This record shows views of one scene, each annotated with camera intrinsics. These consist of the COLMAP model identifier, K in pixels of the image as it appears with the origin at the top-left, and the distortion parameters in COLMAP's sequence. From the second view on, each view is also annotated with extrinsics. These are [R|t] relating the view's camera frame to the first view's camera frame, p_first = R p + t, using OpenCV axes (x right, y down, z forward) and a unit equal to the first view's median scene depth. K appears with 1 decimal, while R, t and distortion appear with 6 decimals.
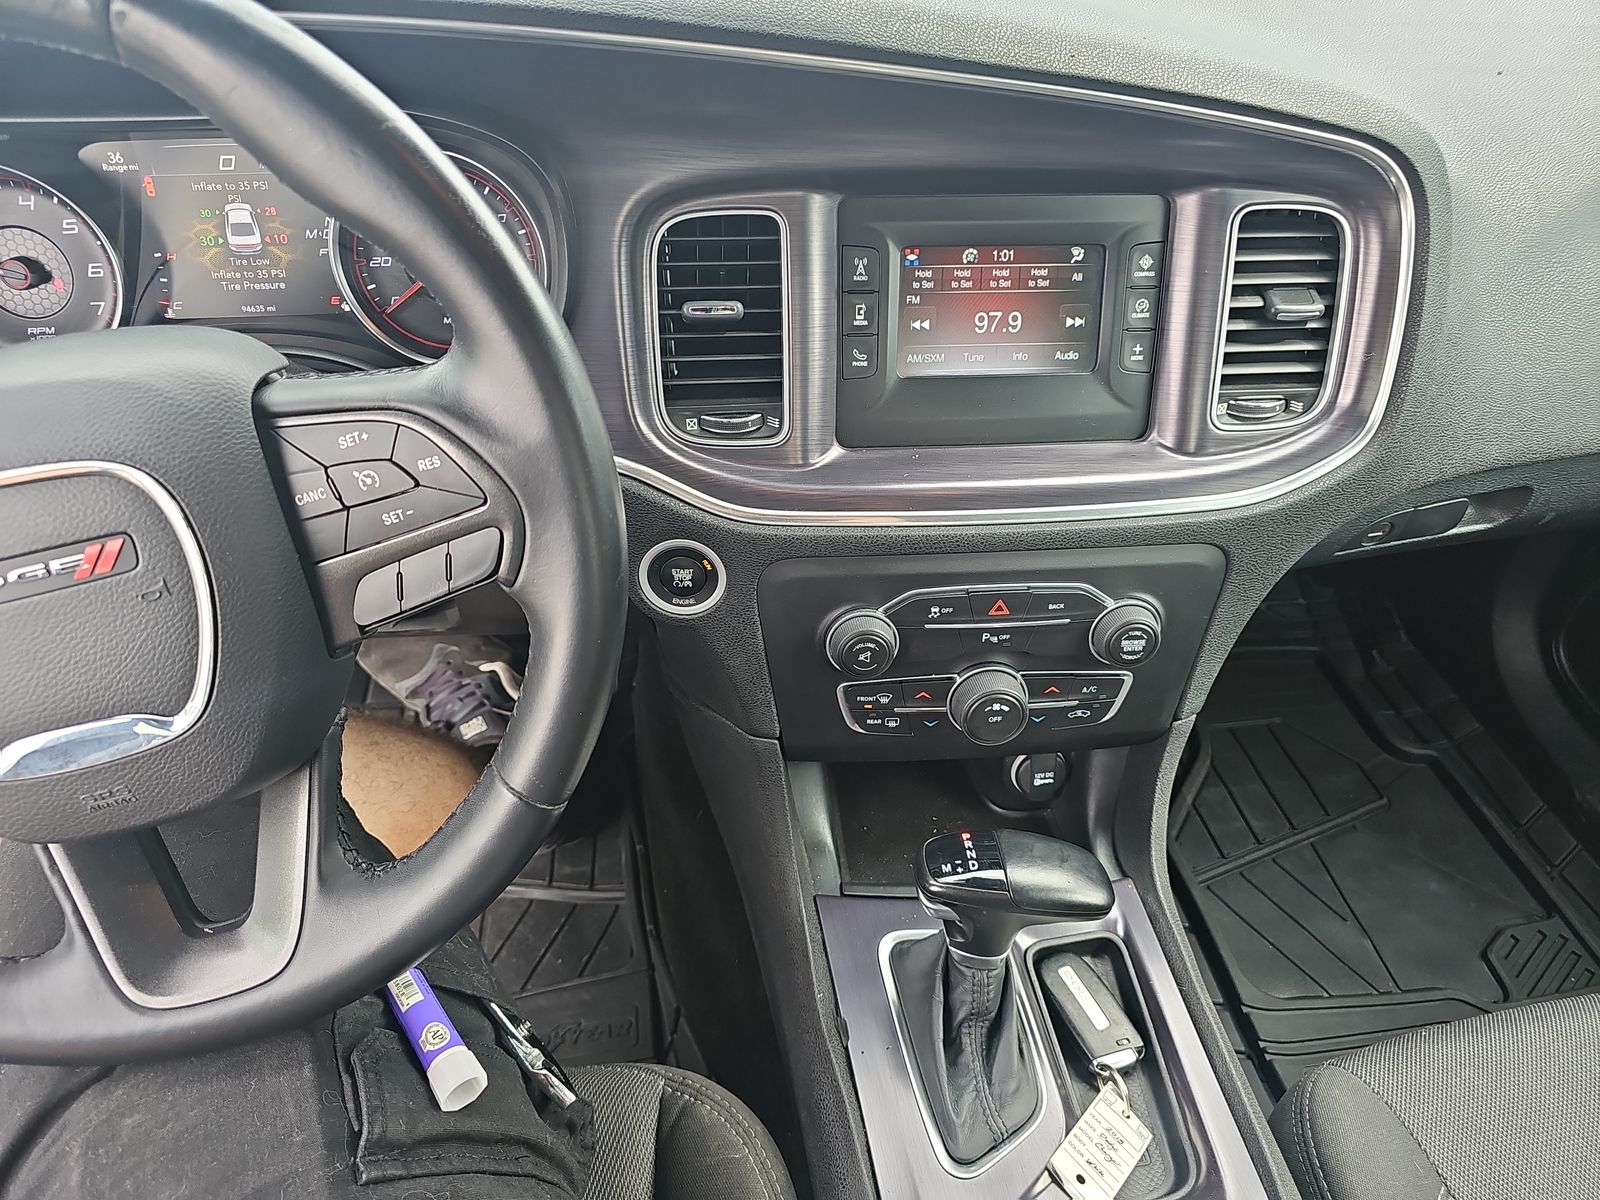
lens RADIAL K [[1067.4, 0, 800.0], [0, 1067.4, 600.0], [0, 0, 1]] dist [0.081762, -0.093543]
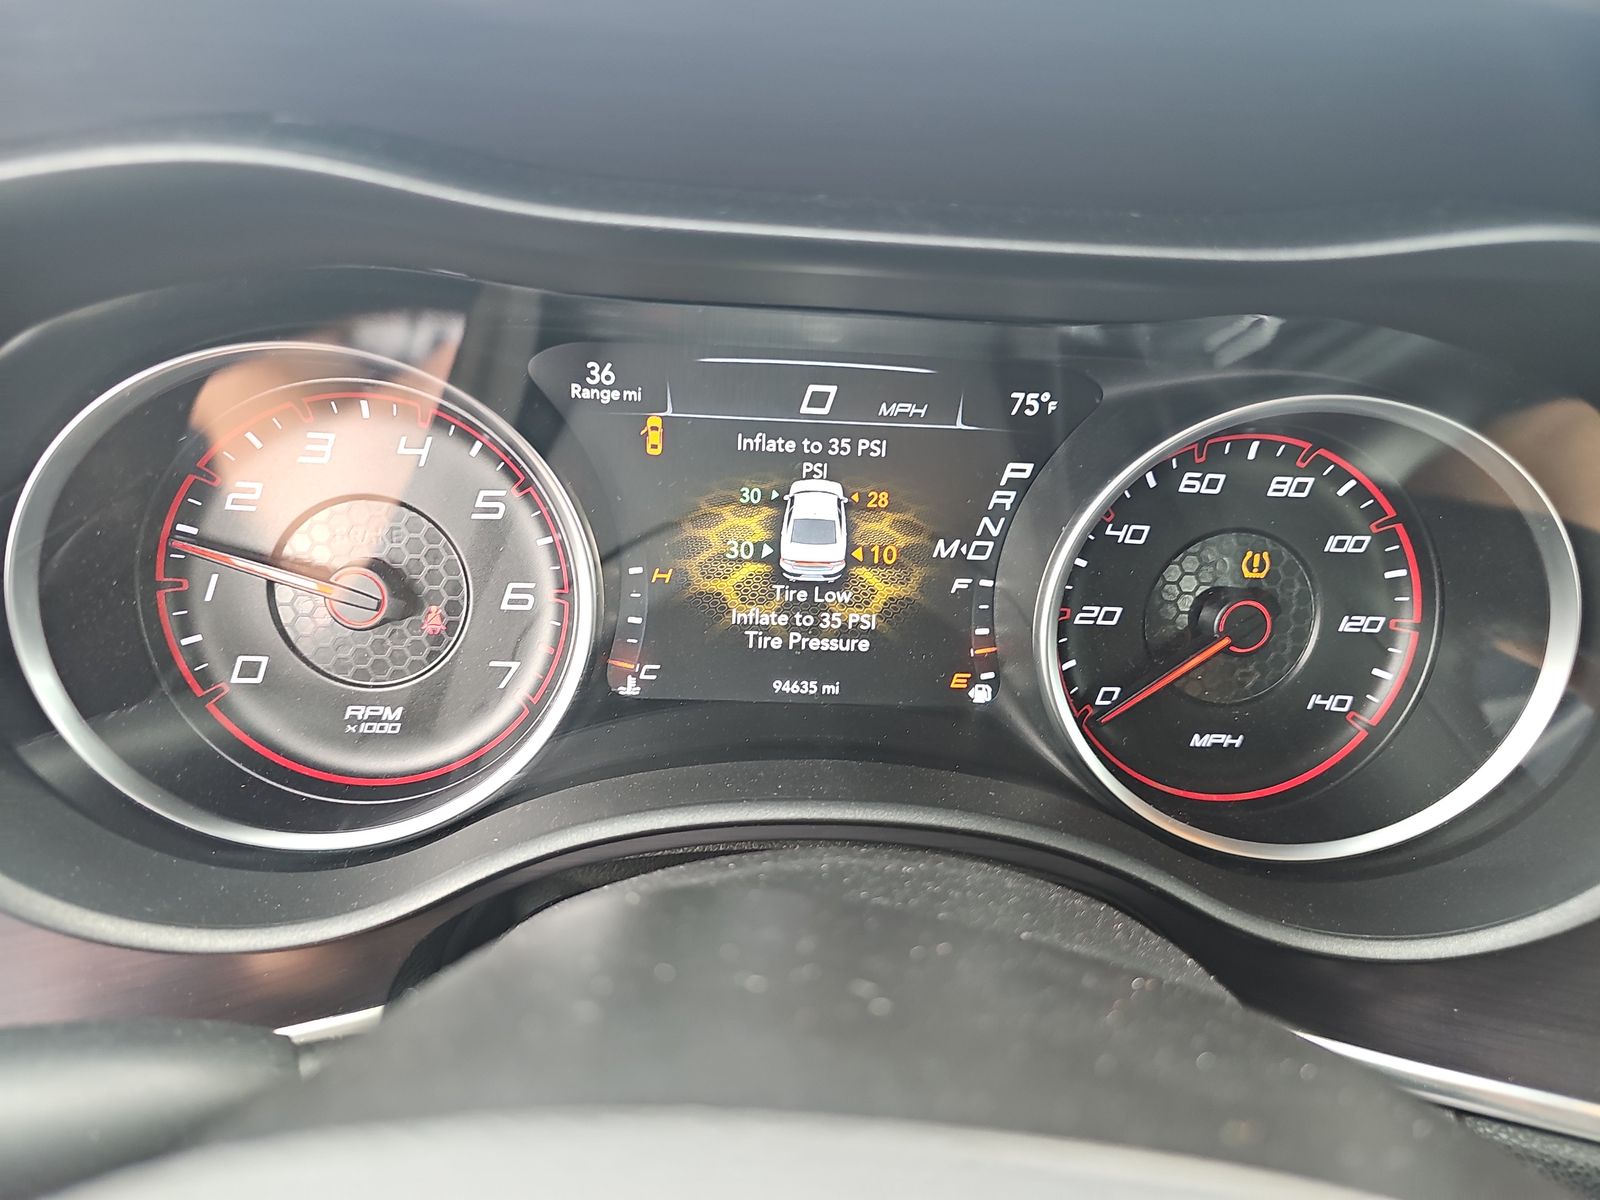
lens RADIAL K [[1073.2, 0, 800.0], [0, 1073.2, 600.0], [0, 0, 1]] dist [-0.006530, -0.001715]
pose [[0.996079, 0.072790, -0.050274, -0.486085], [-0.082618, 0.968595, -0.234515, -0.197084], [0.031625, 0.237749, 0.970812, 0.538542]]
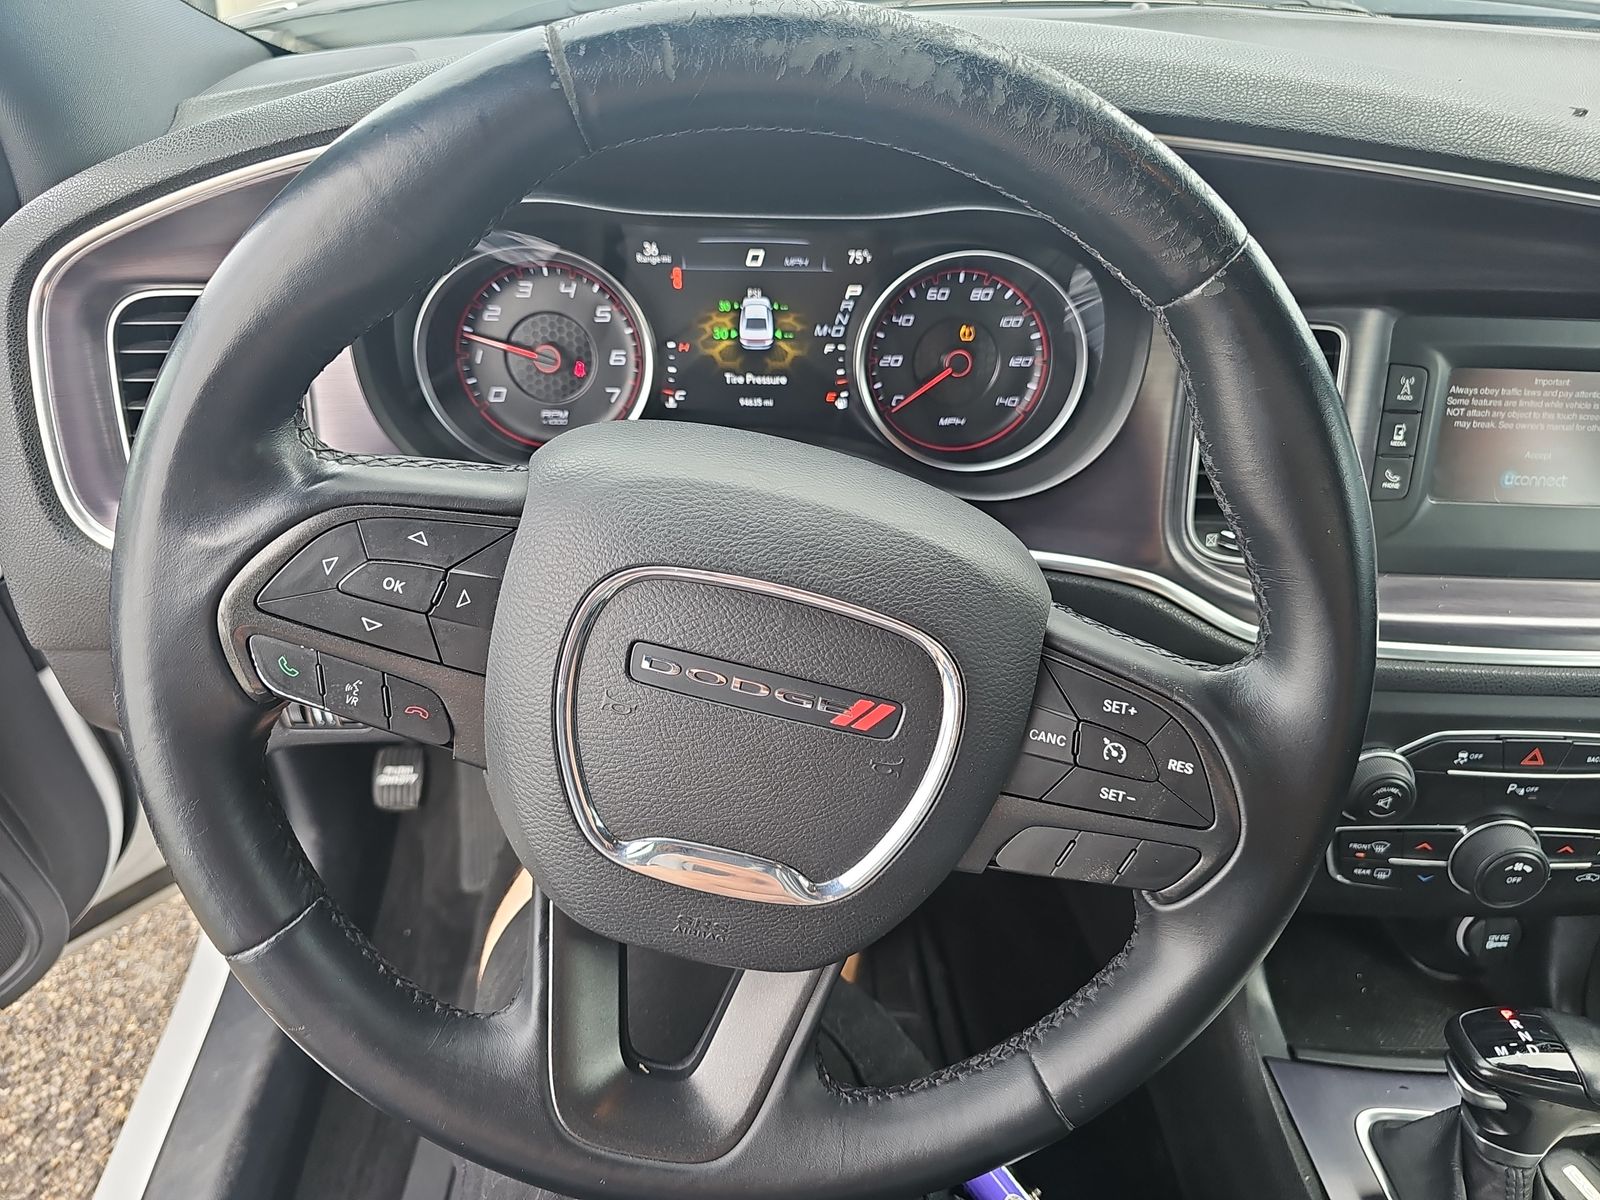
lens RADIAL K [[1073.2, 0, 800.0], [0, 1073.2, 600.0], [0, 0, 1]] dist [-0.006530, -0.001715]
pose [[0.996106, 0.057804, -0.066574, -0.387832], [-0.063107, 0.994753, -0.080518, -0.013563], [0.061571, 0.084406, 0.994527, 0.047747]]
